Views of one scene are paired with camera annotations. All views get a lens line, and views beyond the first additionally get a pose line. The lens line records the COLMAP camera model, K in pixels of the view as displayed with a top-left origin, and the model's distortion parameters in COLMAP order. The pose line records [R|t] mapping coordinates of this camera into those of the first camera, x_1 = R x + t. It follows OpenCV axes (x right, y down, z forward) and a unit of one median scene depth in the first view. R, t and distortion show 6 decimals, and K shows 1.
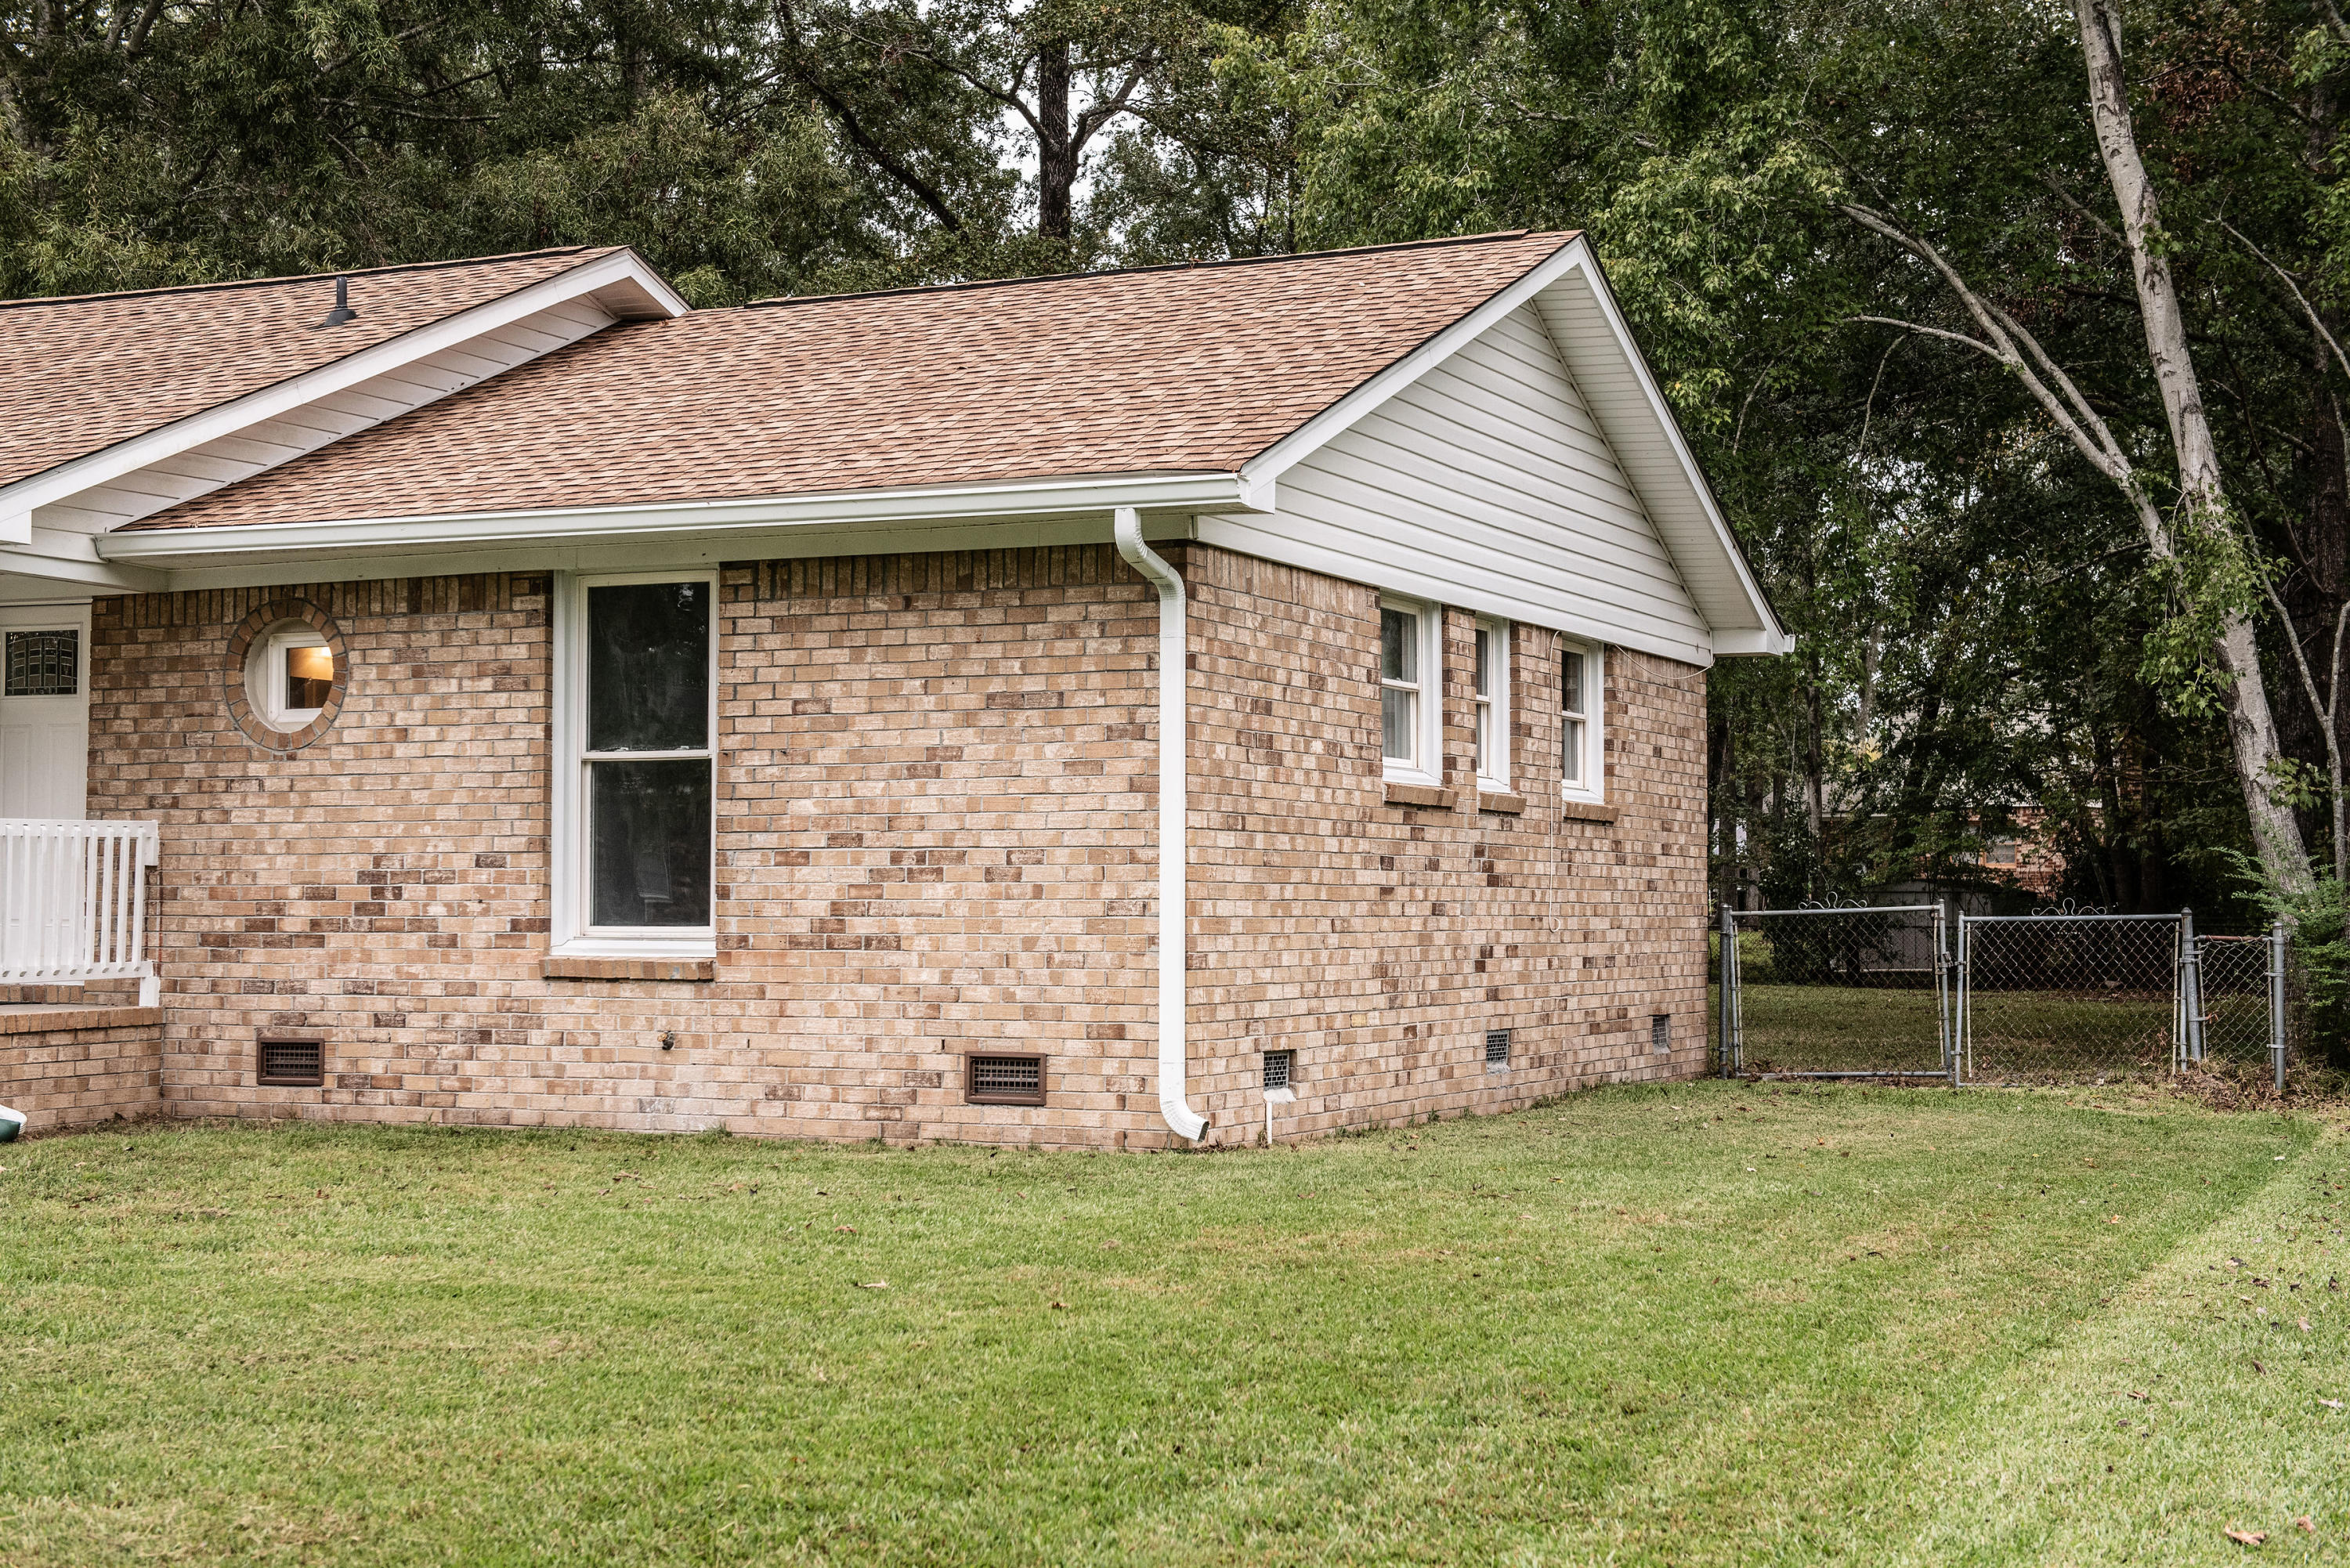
lens RADIAL K [[3224.2, 0, 1172.8], [0, 3224.2, 776.9], [0, 0, 1]] dist [0.126351, 0.000000]
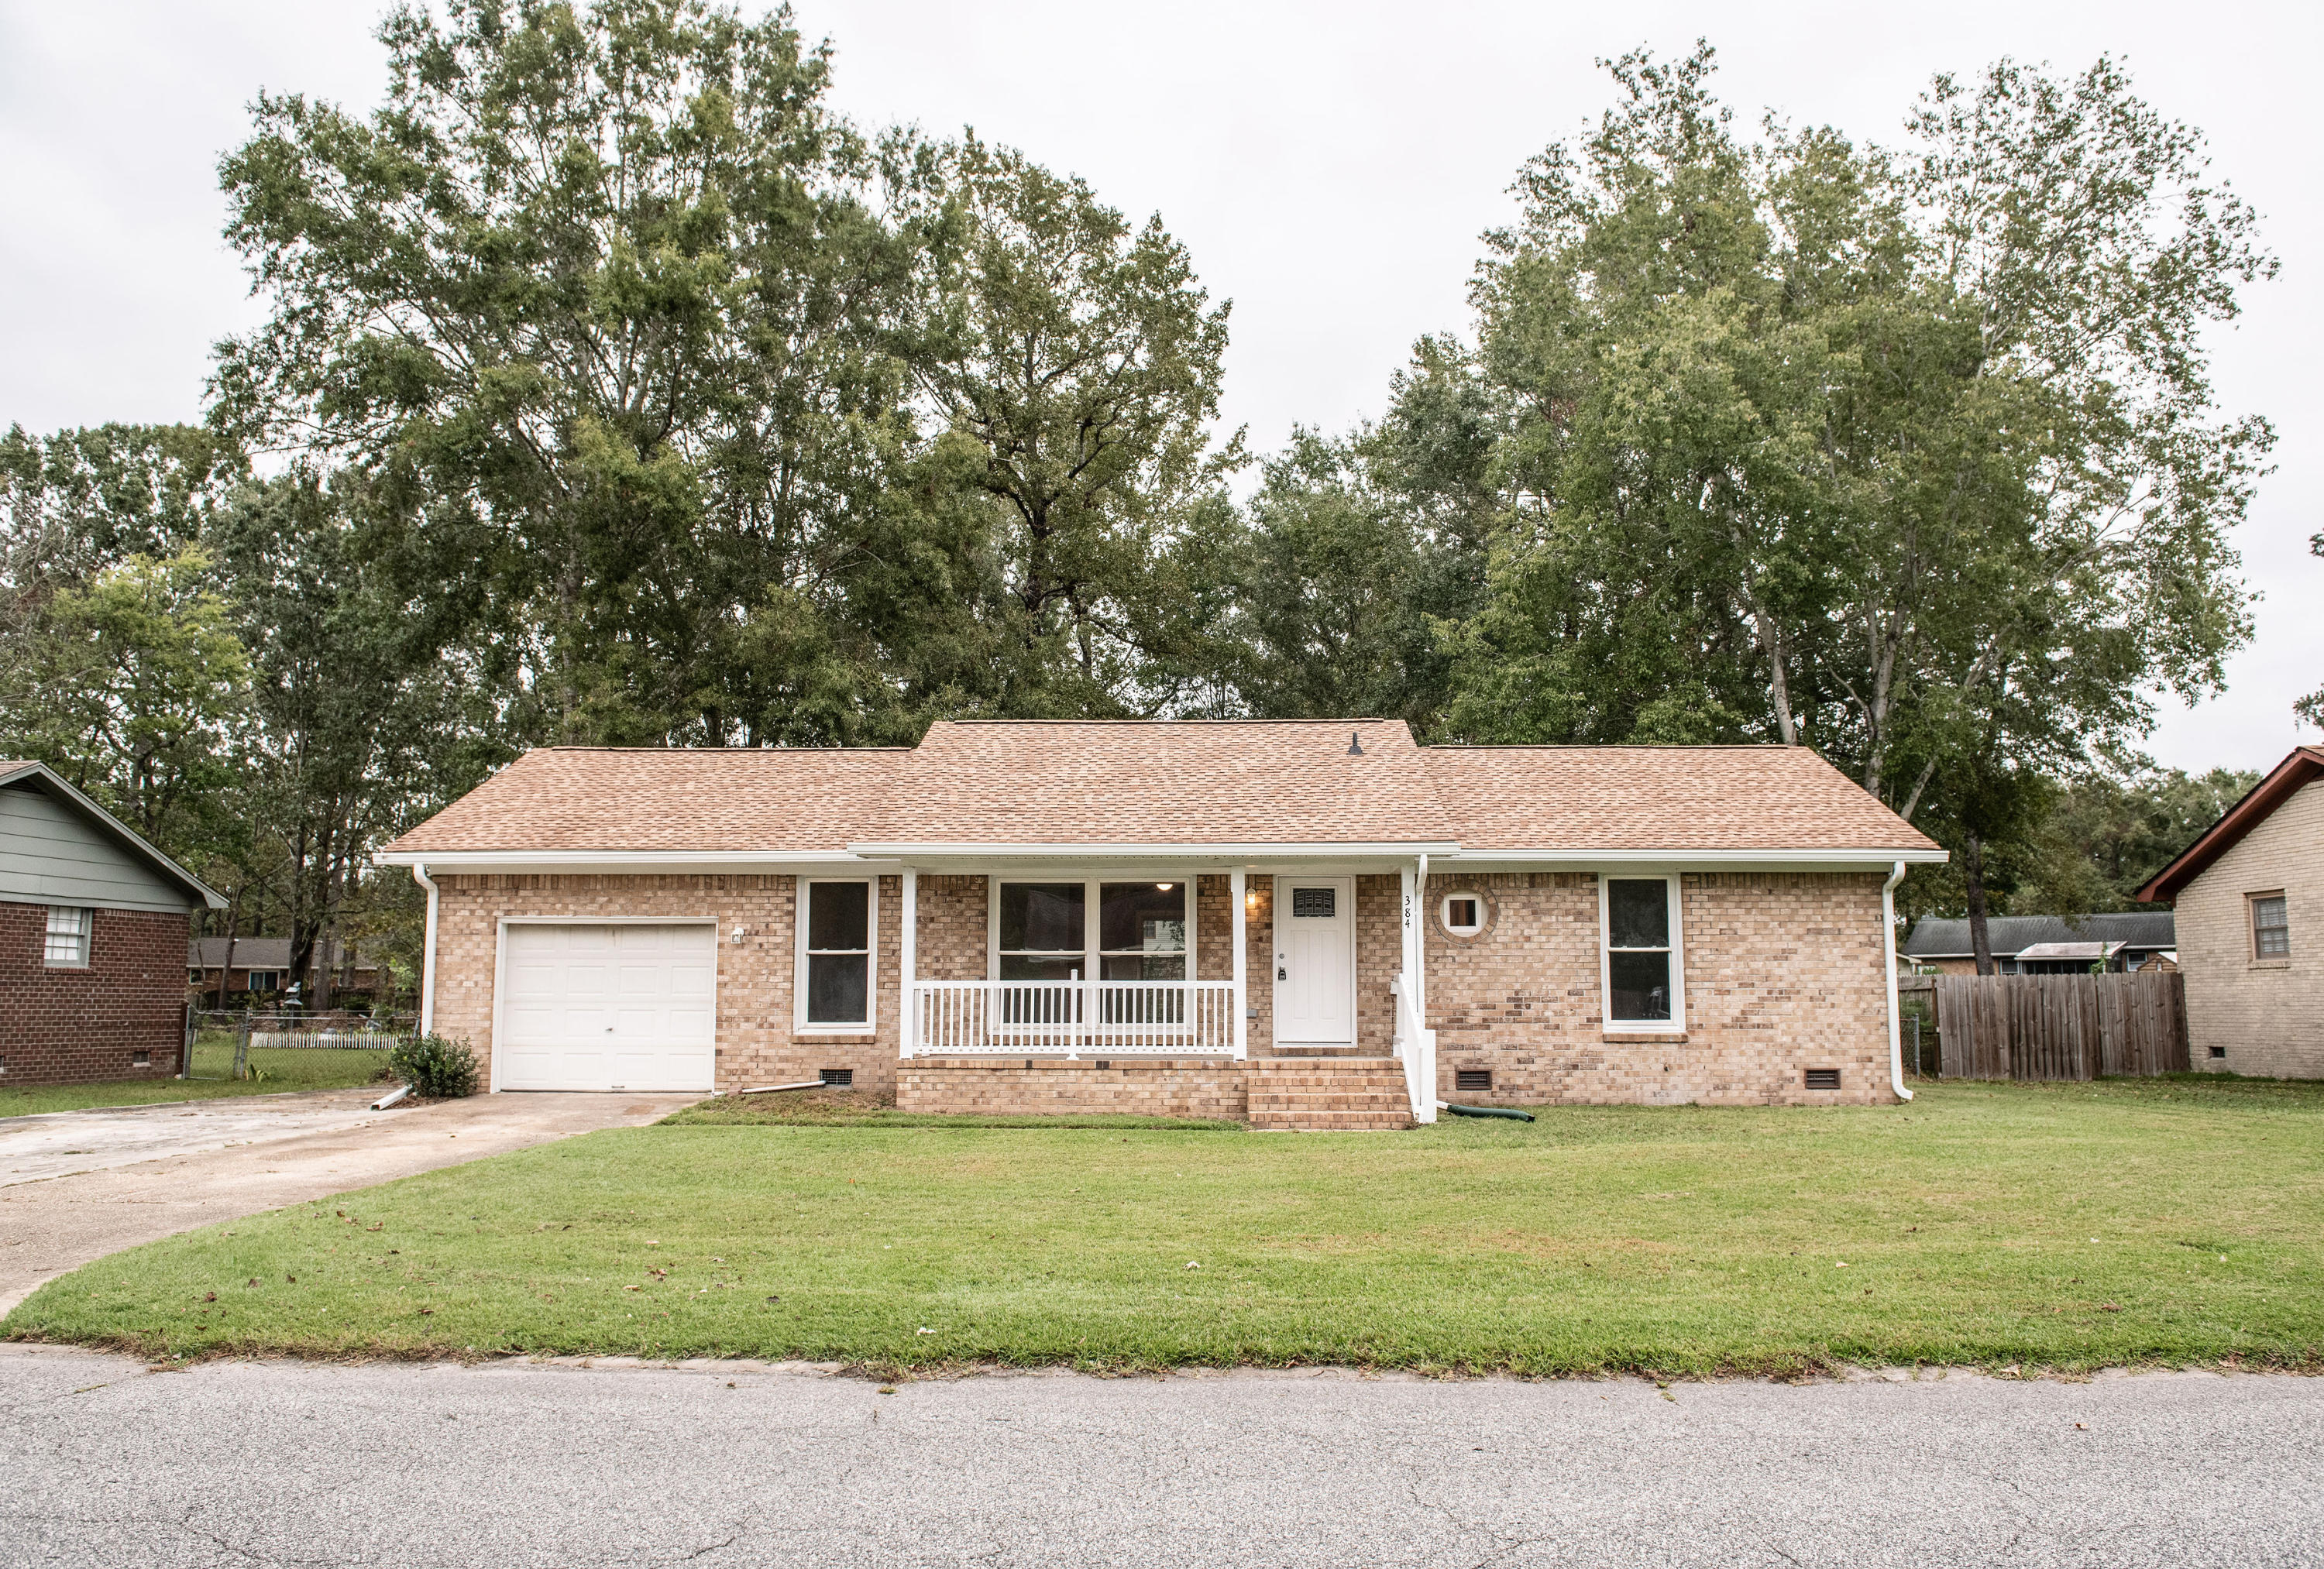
lens RADIAL K [[1735.7, 0, 1191.0], [0, 1735.7, 779.3], [0, 0, 1]] dist [-0.032628, -0.009732]
pose [[0.910953, 0.051996, 0.409219, -0.989101], [-0.015044, 0.995552, -0.093007, -0.007825], [-0.412235, 0.078569, 0.907684, -0.054042]]
